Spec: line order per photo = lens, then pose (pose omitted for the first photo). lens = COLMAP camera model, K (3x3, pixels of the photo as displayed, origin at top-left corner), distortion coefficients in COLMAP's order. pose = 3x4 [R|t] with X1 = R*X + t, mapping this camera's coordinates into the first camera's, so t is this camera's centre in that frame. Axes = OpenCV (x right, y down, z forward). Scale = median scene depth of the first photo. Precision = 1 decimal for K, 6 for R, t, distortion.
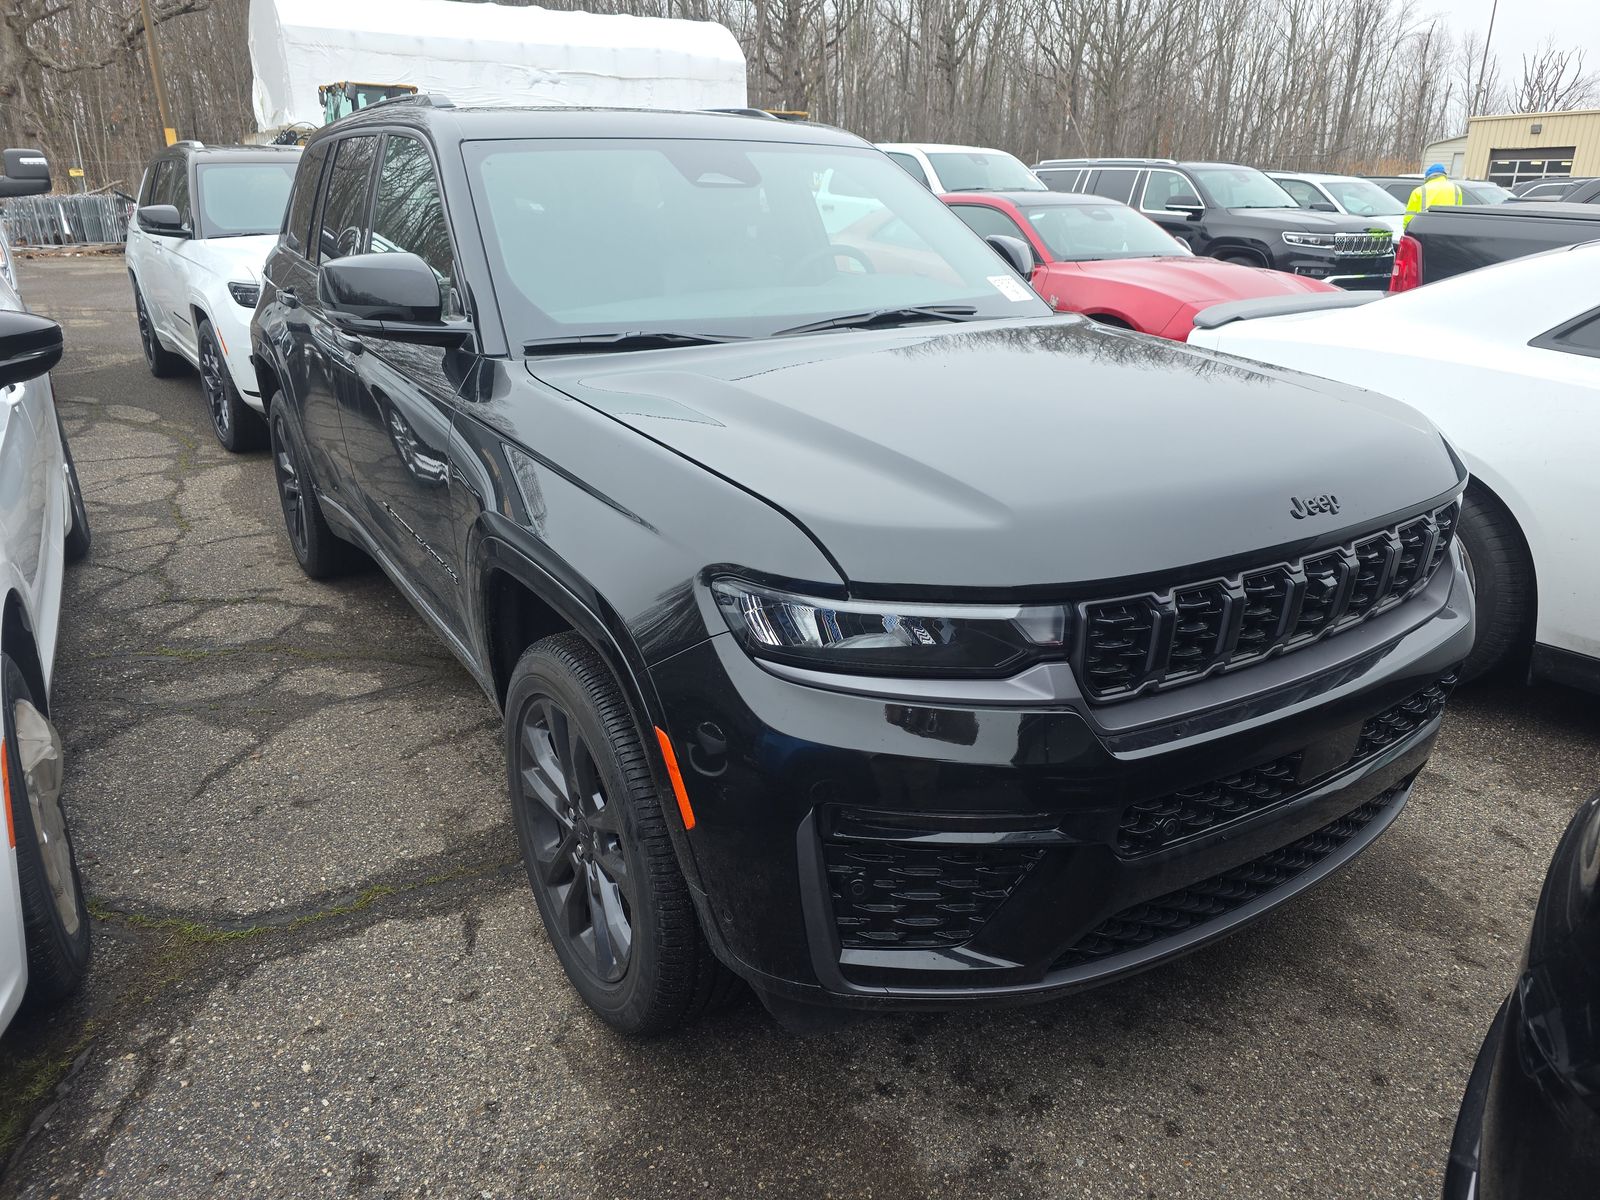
lens RADIAL K [[1067.5, 0, 818.4], [0, 1067.5, 582.4], [0, 0, 1]] dist [0.044921, -0.039763]
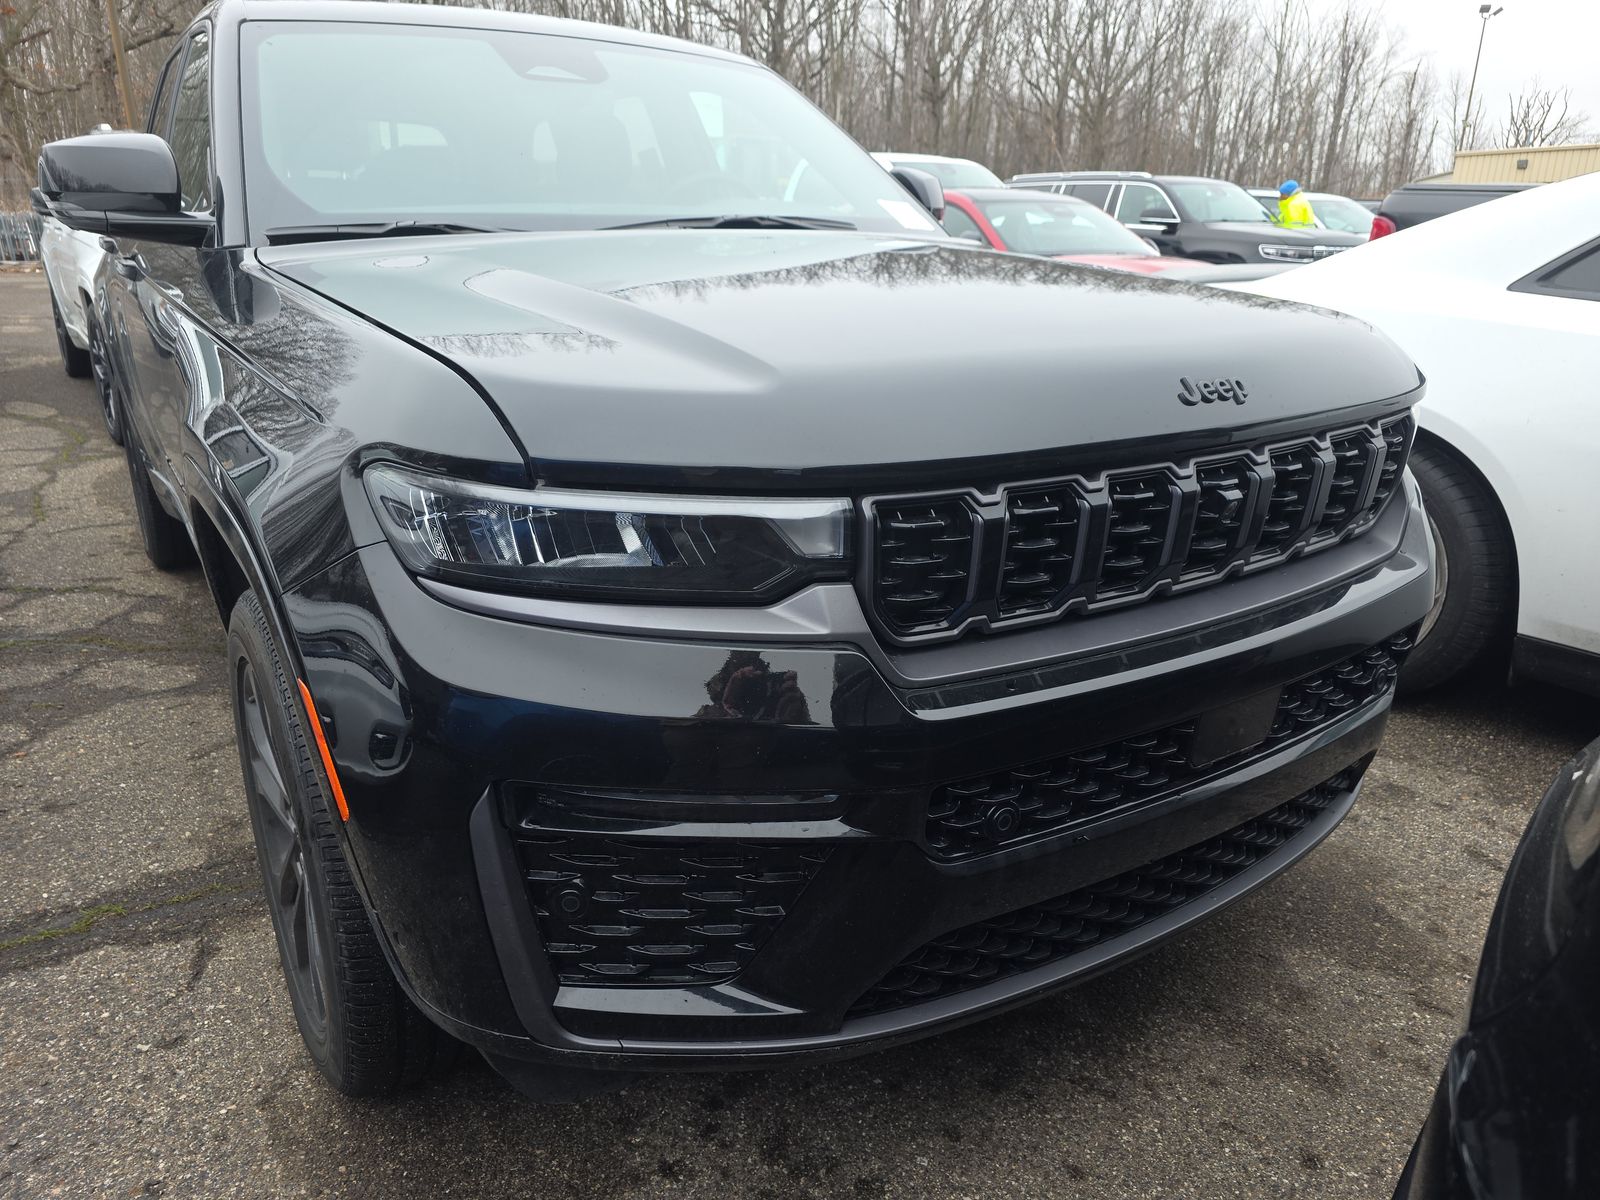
lens RADIAL K [[1073.7, 0, 800.0], [0, 1073.7, 600.0], [0, 0, 1]] dist [0.036450, -0.035989]
pose [[0.999964, 0.007868, -0.003099, 0.141879], [-0.007917, 0.999840, -0.016067, 0.068804], [0.002972, 0.016091, 0.999866, 0.201697]]
